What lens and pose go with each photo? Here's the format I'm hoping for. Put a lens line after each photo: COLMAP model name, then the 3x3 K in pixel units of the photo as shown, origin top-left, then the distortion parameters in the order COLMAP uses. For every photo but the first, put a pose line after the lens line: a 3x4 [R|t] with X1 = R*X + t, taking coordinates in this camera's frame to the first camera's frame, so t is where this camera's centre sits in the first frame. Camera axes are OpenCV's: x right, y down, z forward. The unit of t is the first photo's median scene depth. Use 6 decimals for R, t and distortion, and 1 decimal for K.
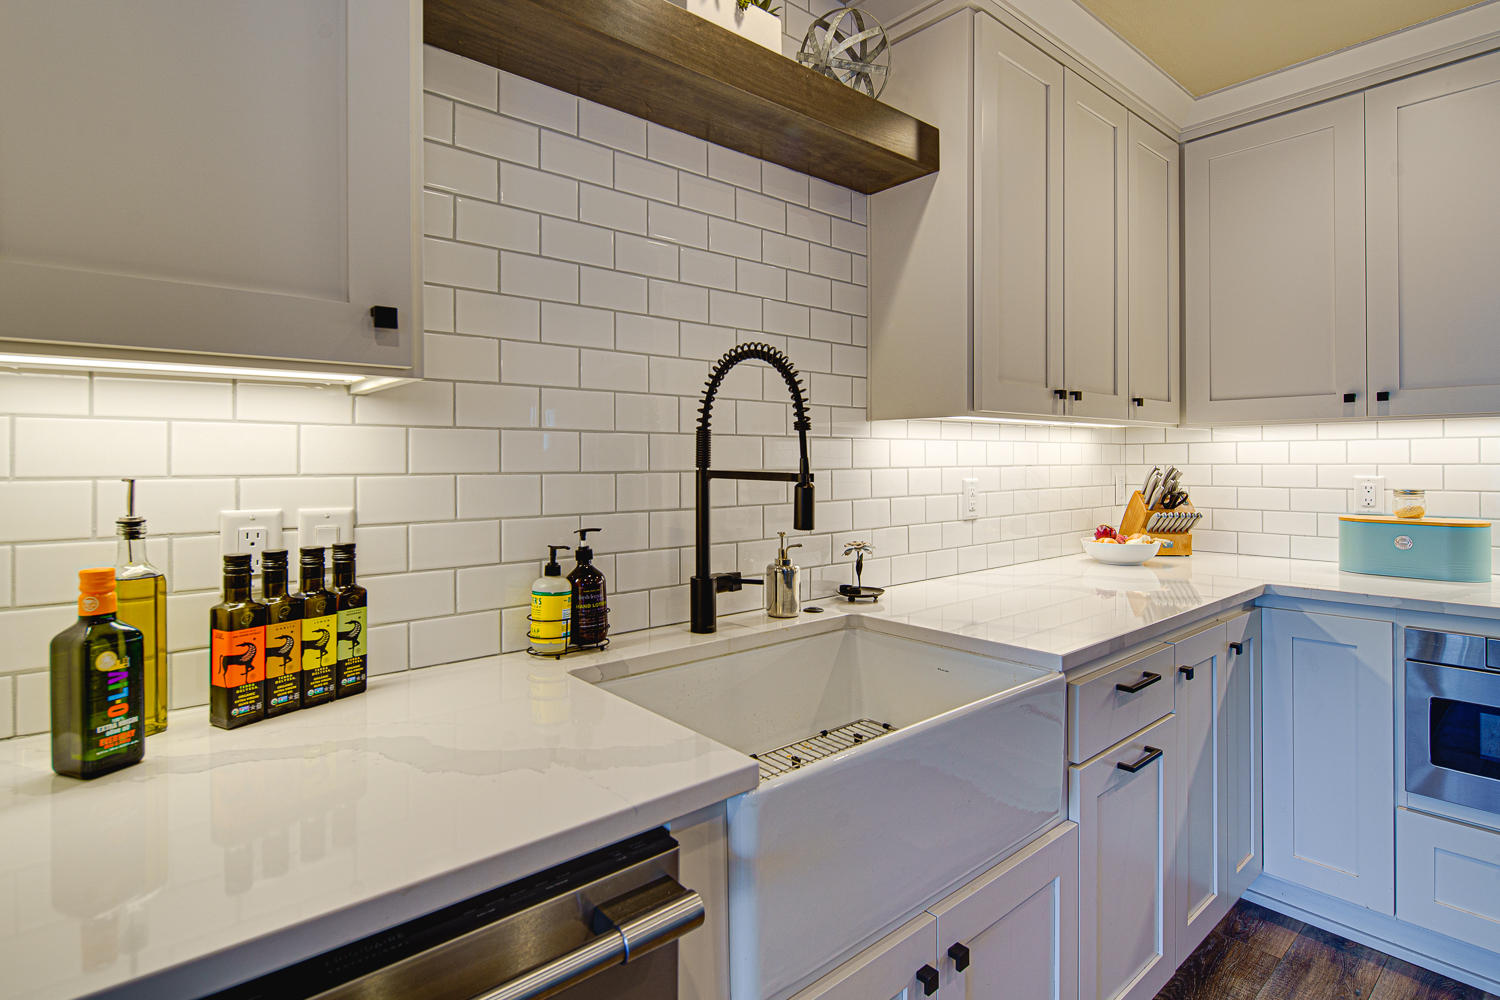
lens RADIAL K [[755.1, 0, 744.7], [0, 755.1, 462.8], [0, 0, 1]] dist [0.001693, -0.000294]
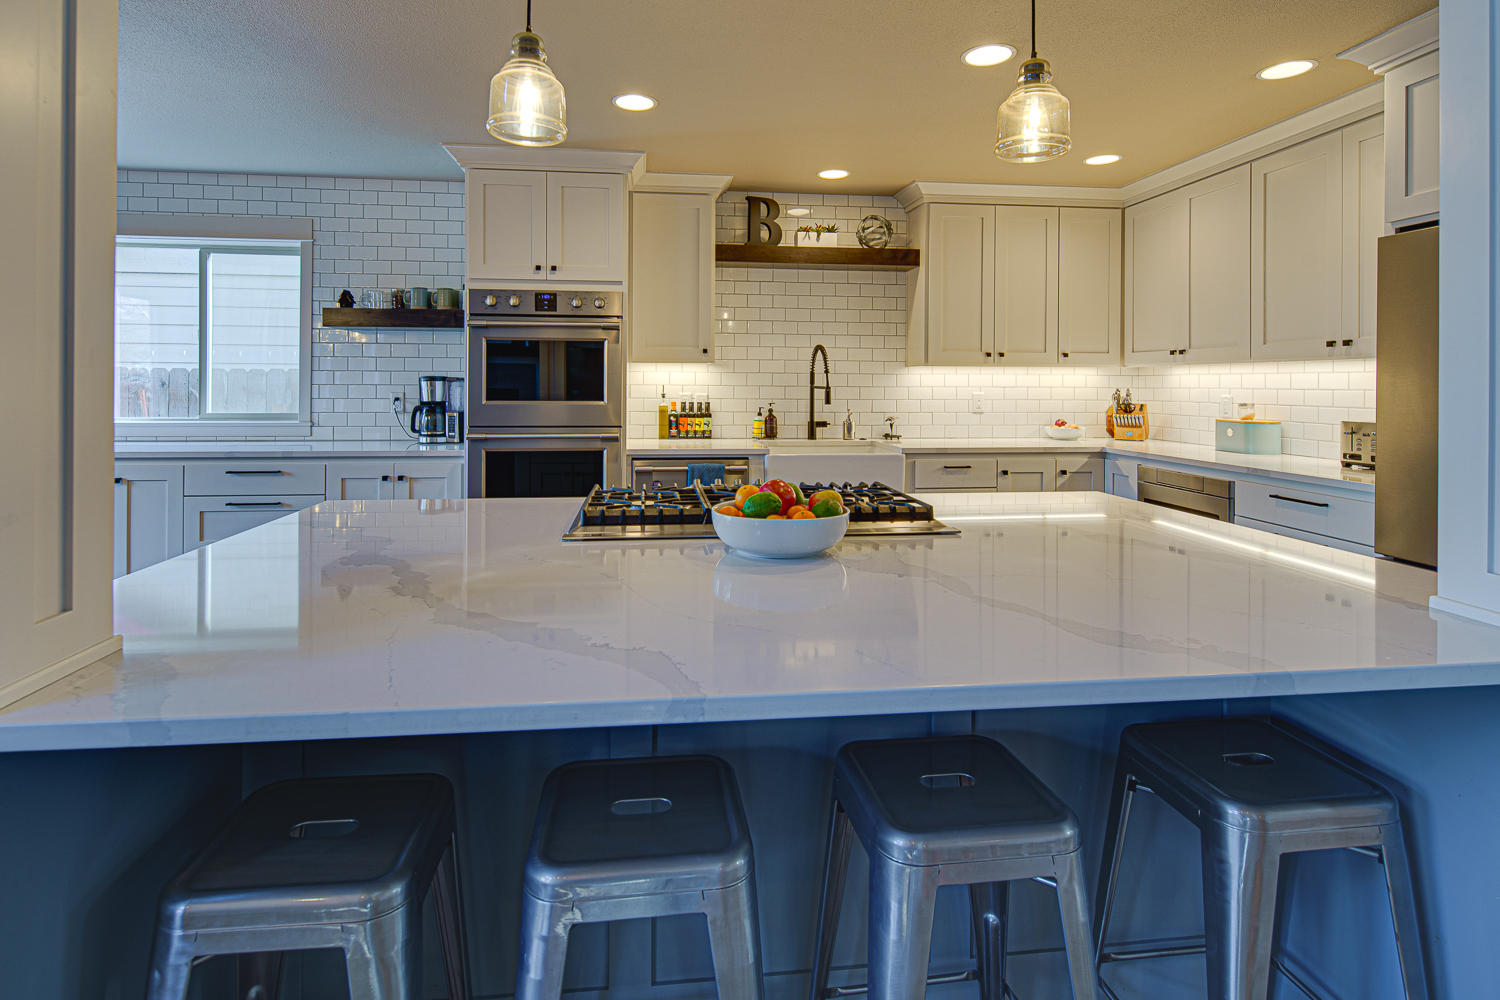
lens RADIAL K [[767.3, 0, 728.0], [0, 767.3, 379.7], [0, 0, 1]] dist [0.002961, -0.000080]
pose [[0.825802, 0.006738, -0.563920, 1.348420], [-0.011472, 0.999922, -0.004853, 0.003874], [0.563844, 0.010477, 0.825815, -1.656316]]
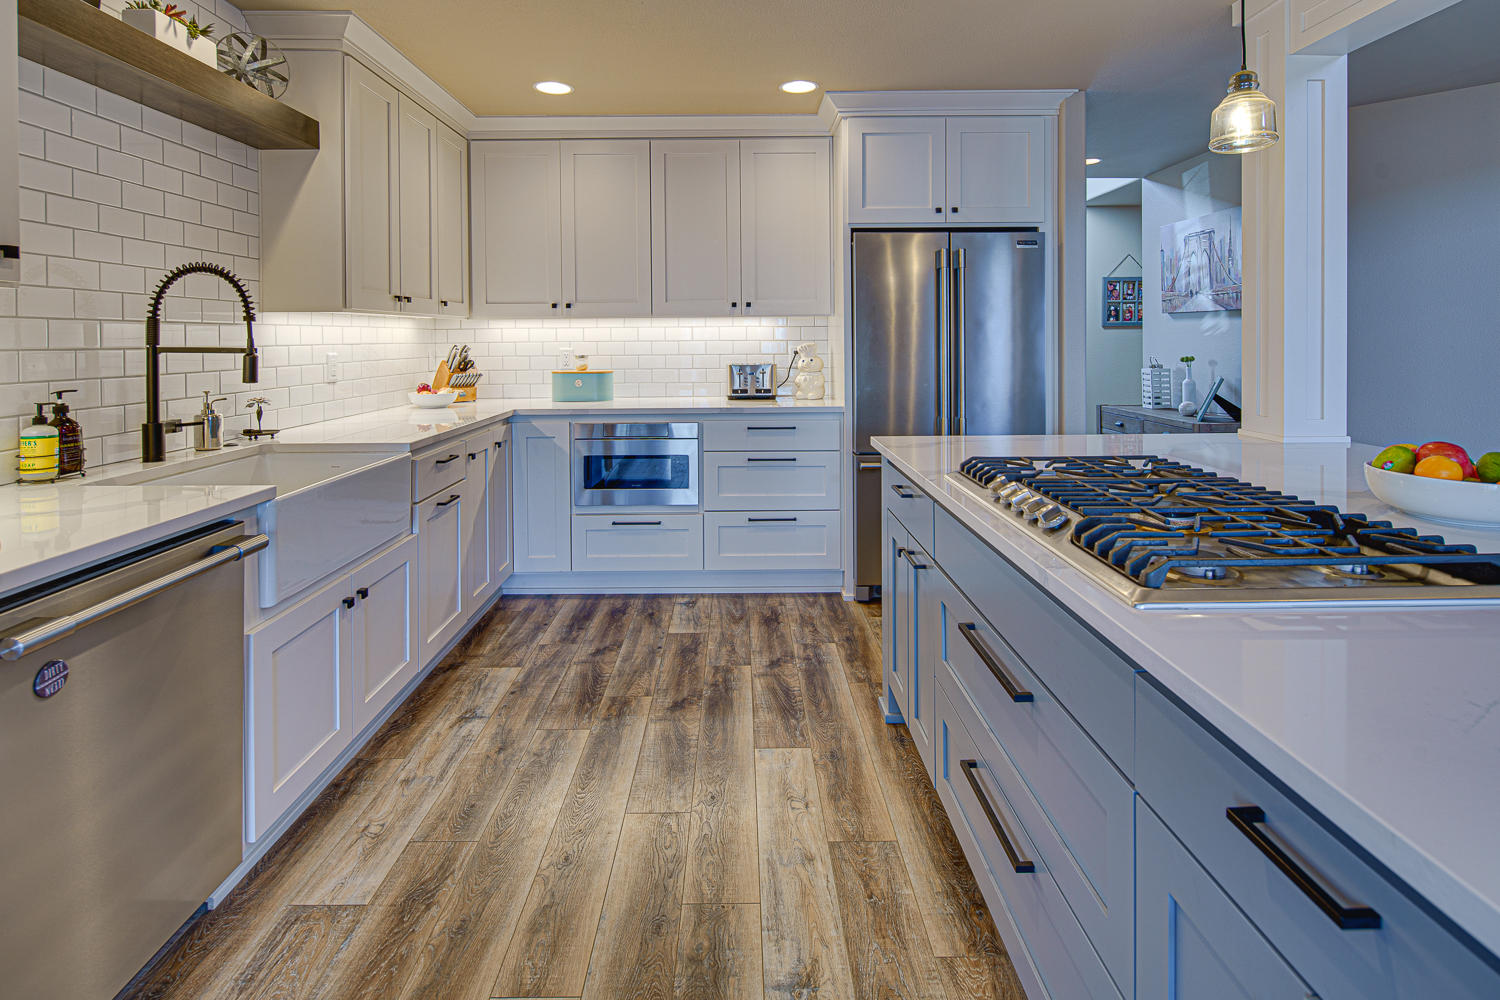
lens RADIAL K [[743.7, 0, 743.9], [0, 743.7, 343.5], [0, 0, 1]] dist [0.002264, -0.000022]
pose [[0.644385, -0.005922, 0.764678, -0.396625], [0.006414, 0.999977, 0.002340, 0.006338], [-0.764674, 0.003397, 0.644408, -0.719019]]
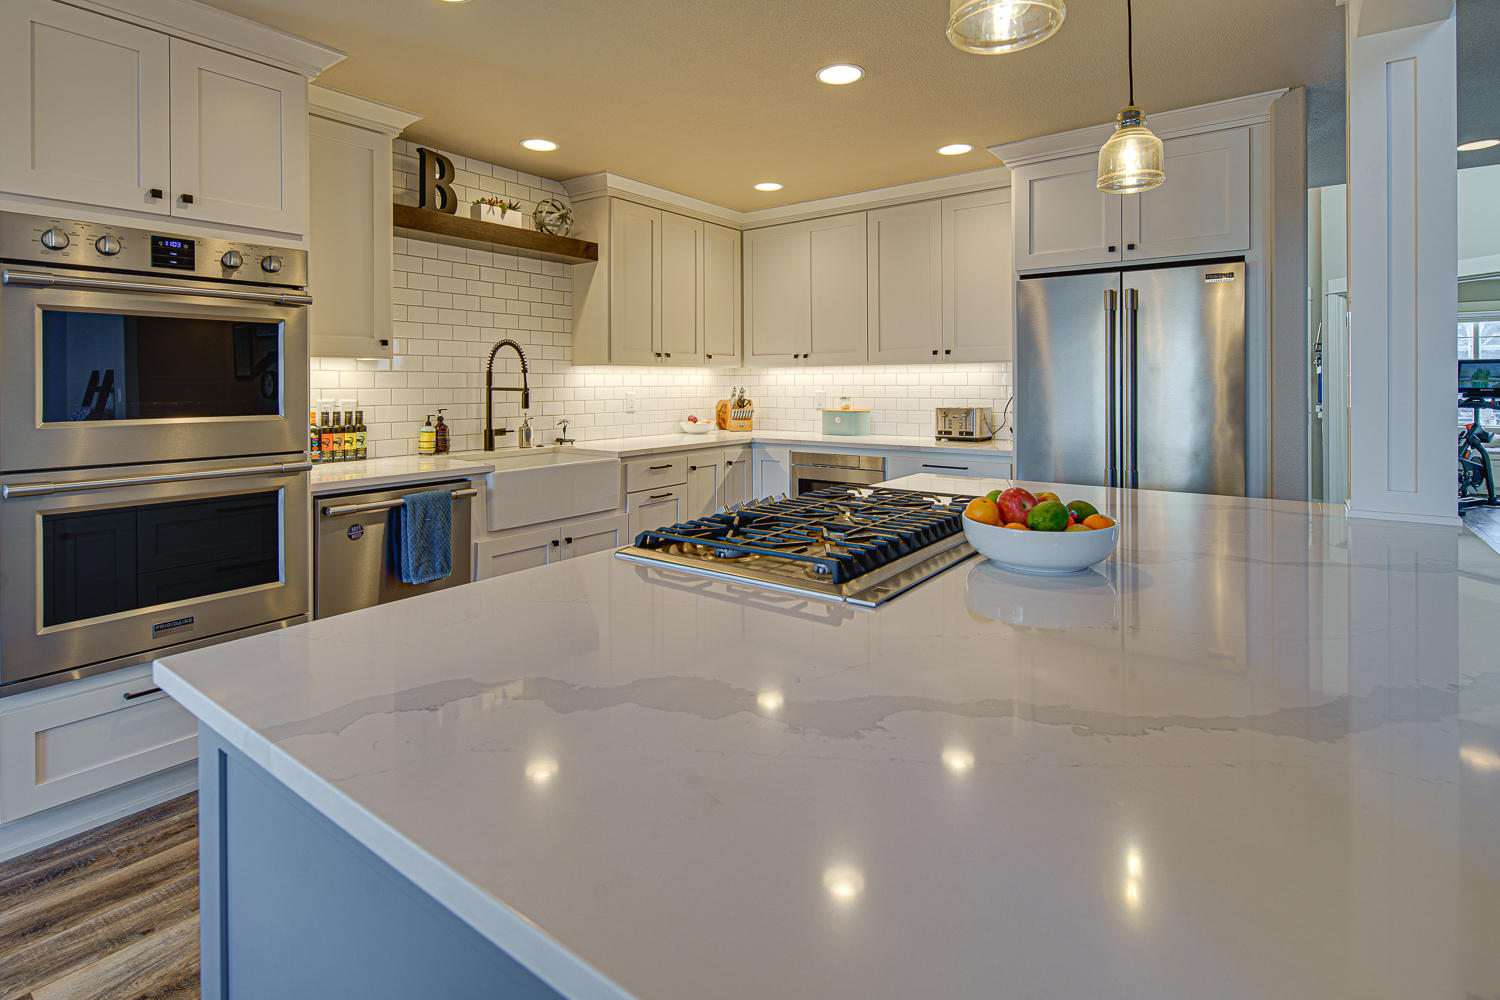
lens RADIAL K [[738.1, 0, 745.4], [0, 738.1, 380.2], [0, 0, 1]] dist [0.001177, 0.000107]
pose [[0.976490, 0.002063, 0.215552, 0.245043], [-0.000380, 0.999969, -0.007850, 0.004569], [-0.215562, 0.007584, 0.976461, -1.575808]]
